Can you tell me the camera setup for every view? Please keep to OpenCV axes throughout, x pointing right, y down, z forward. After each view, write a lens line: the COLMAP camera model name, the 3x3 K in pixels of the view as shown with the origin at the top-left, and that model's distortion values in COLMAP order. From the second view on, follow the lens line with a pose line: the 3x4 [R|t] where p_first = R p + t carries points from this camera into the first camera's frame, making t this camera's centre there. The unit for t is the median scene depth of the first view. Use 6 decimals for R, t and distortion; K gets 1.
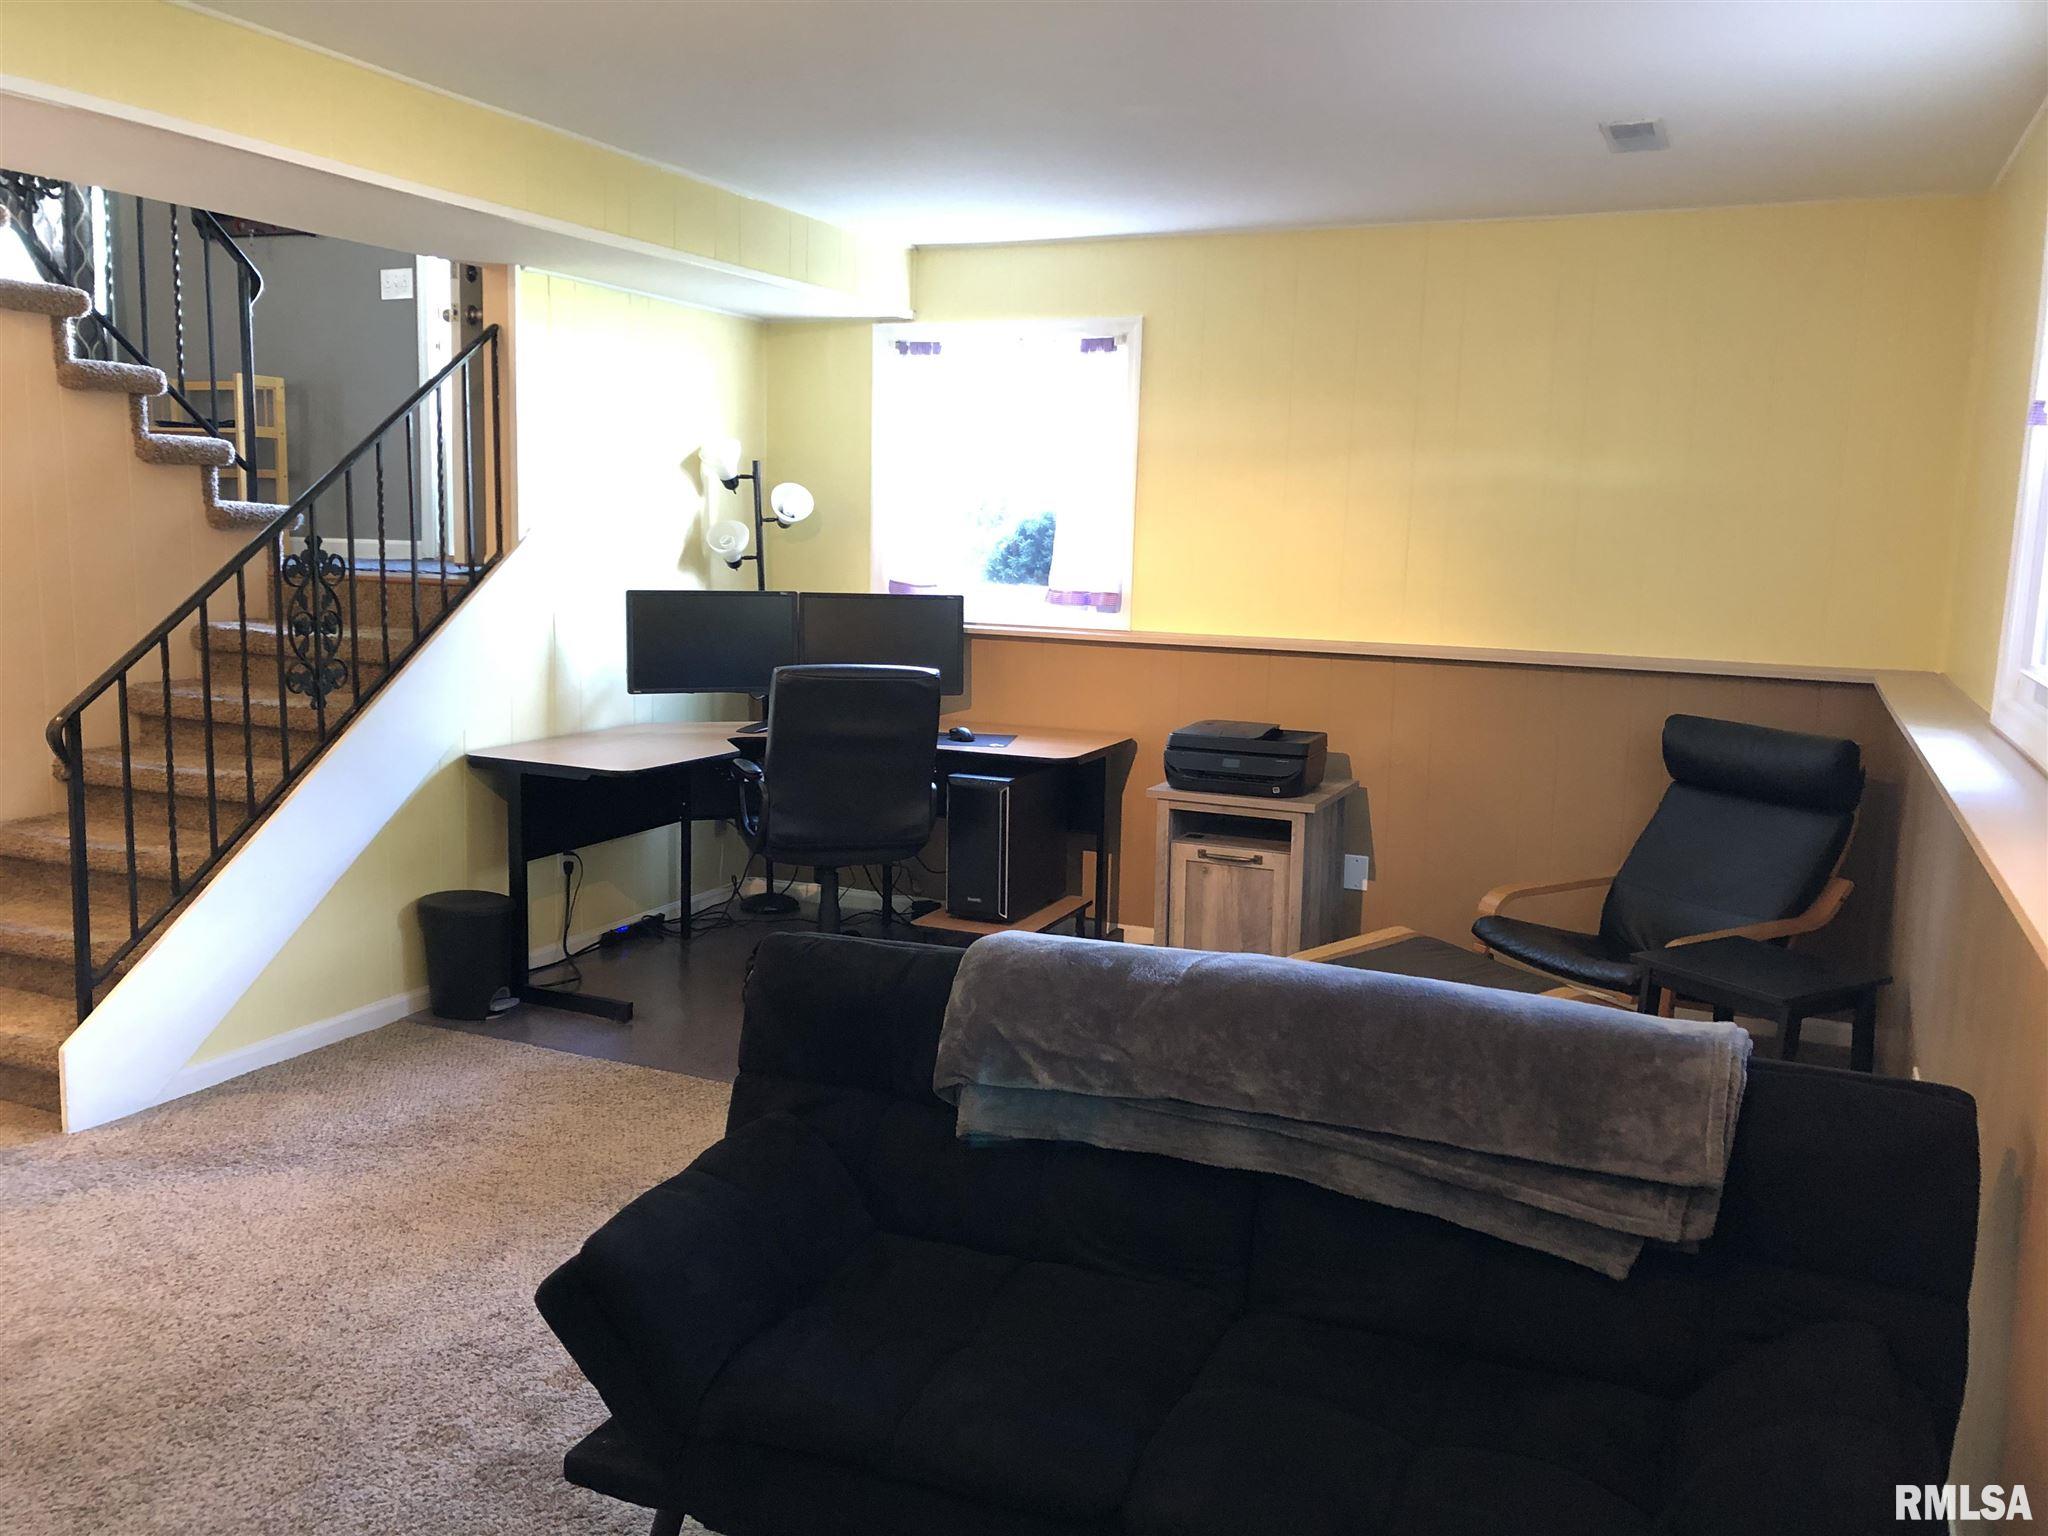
lens RADIAL K [[1666.3, 0, 1024.0], [0, 1666.3, 768.0], [0, 0, 1]] dist [0.010069, -0.000366]
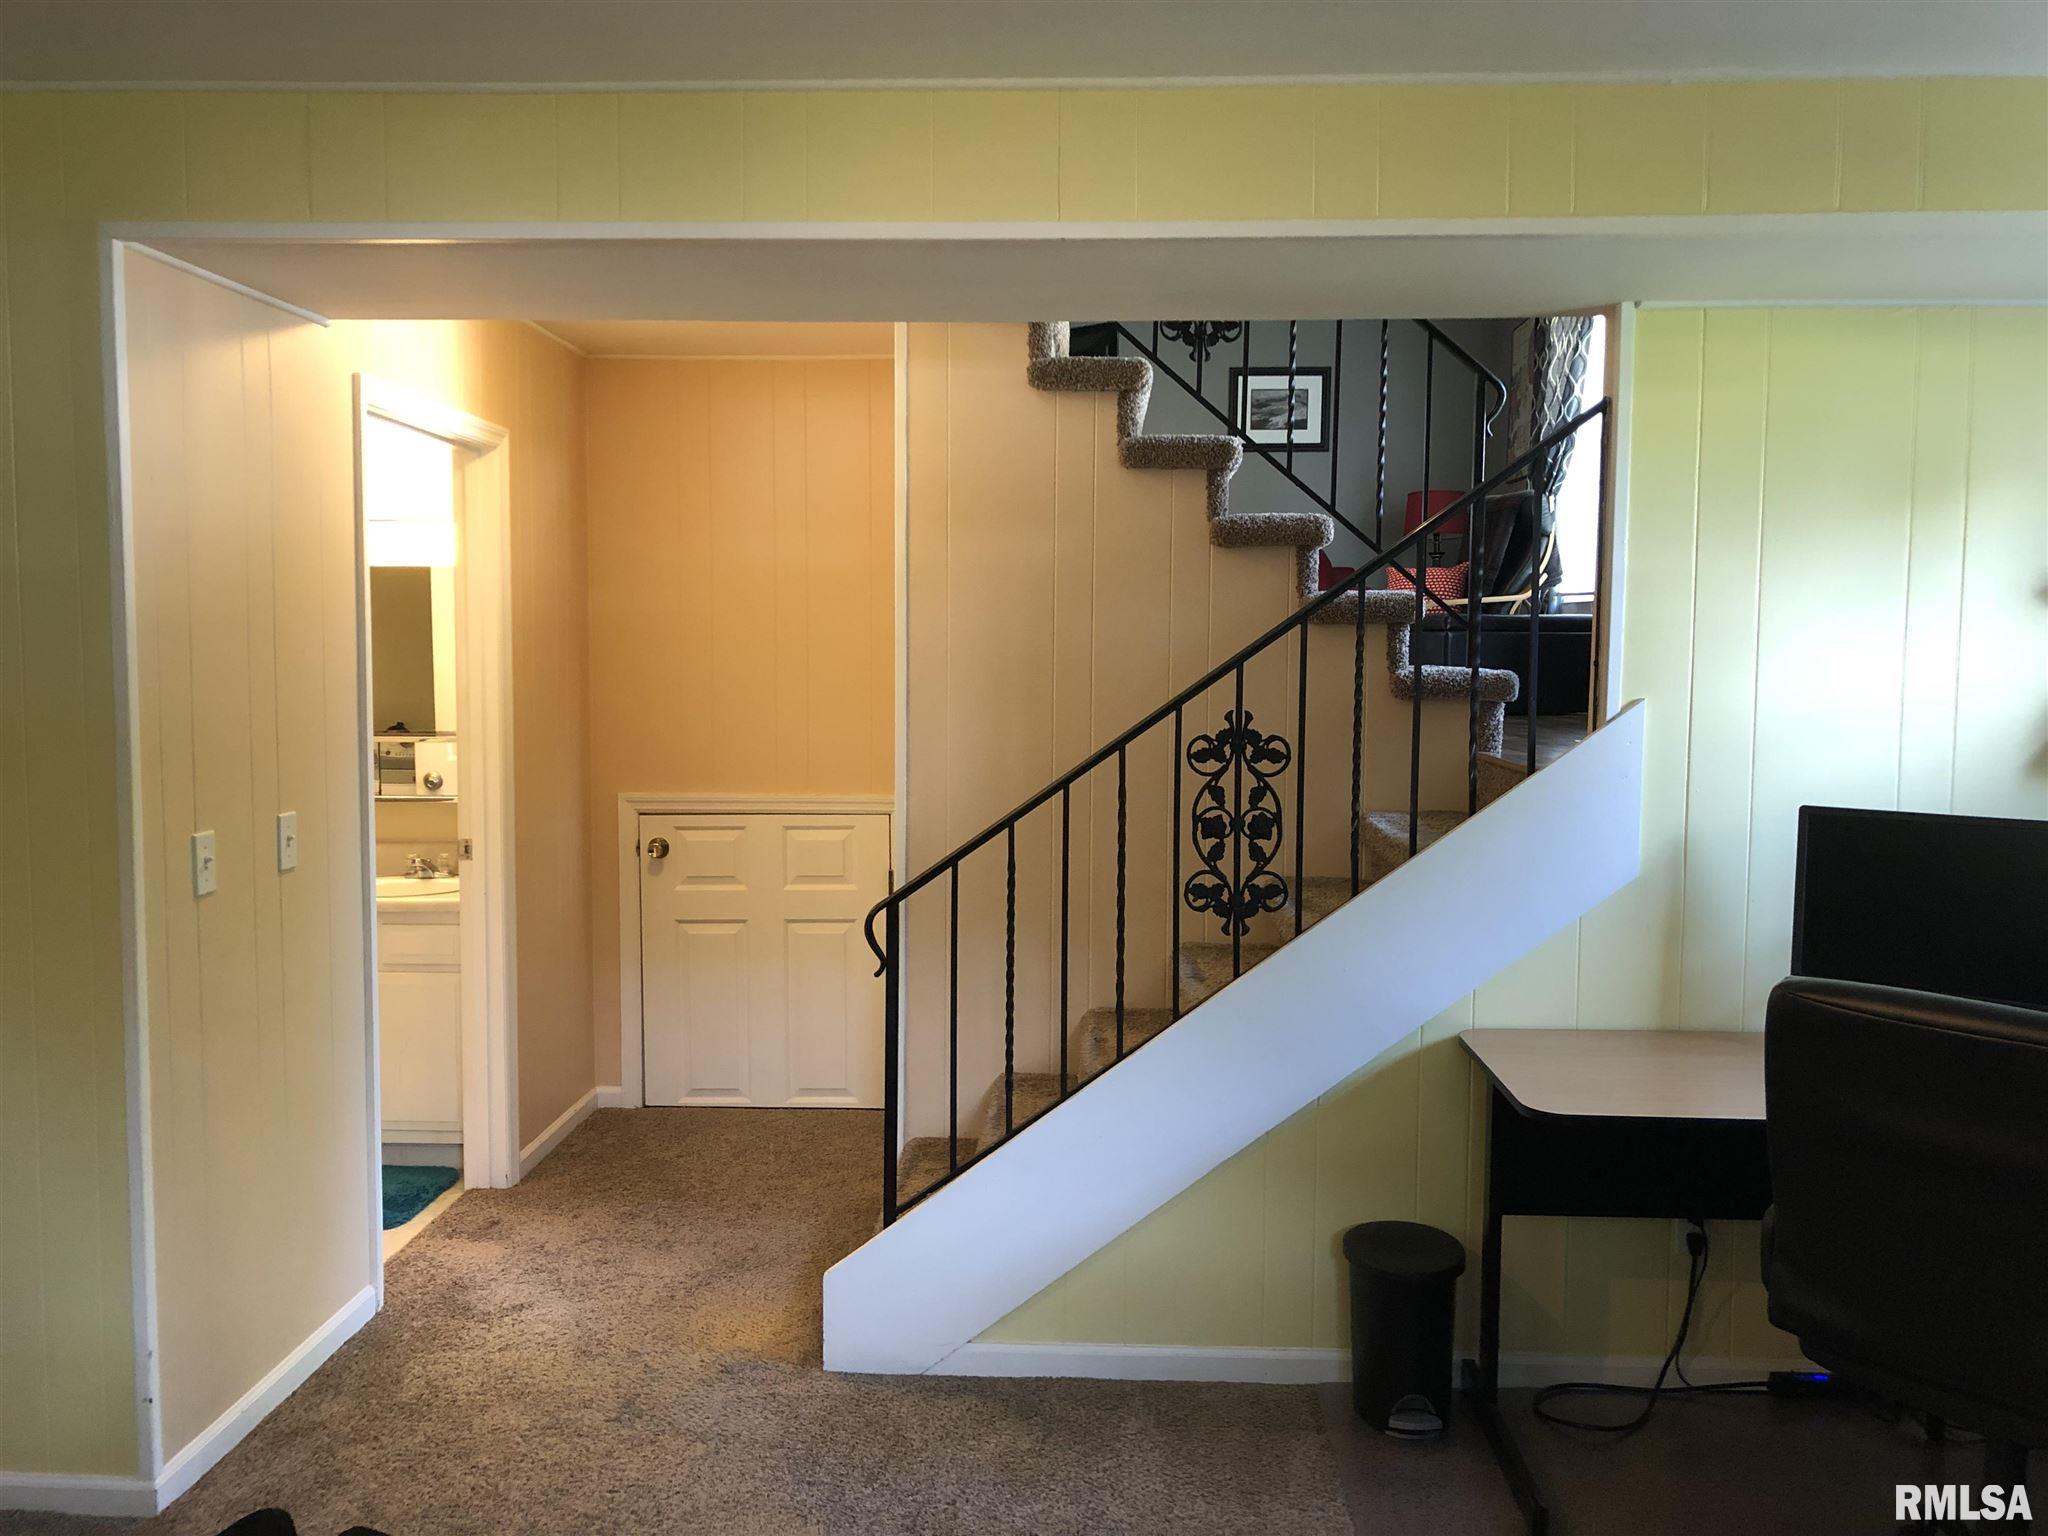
lens RADIAL K [[1666.3, 0, 1024.0], [0, 1666.3, 768.0], [0, 0, 1]] dist [0.010069, -0.000366]
pose [[0.367421, 0.042839, -0.929068, 0.234965], [-0.134711, 0.990856, -0.007587, -0.089060], [0.920247, 0.127943, 0.369832, 0.596529]]
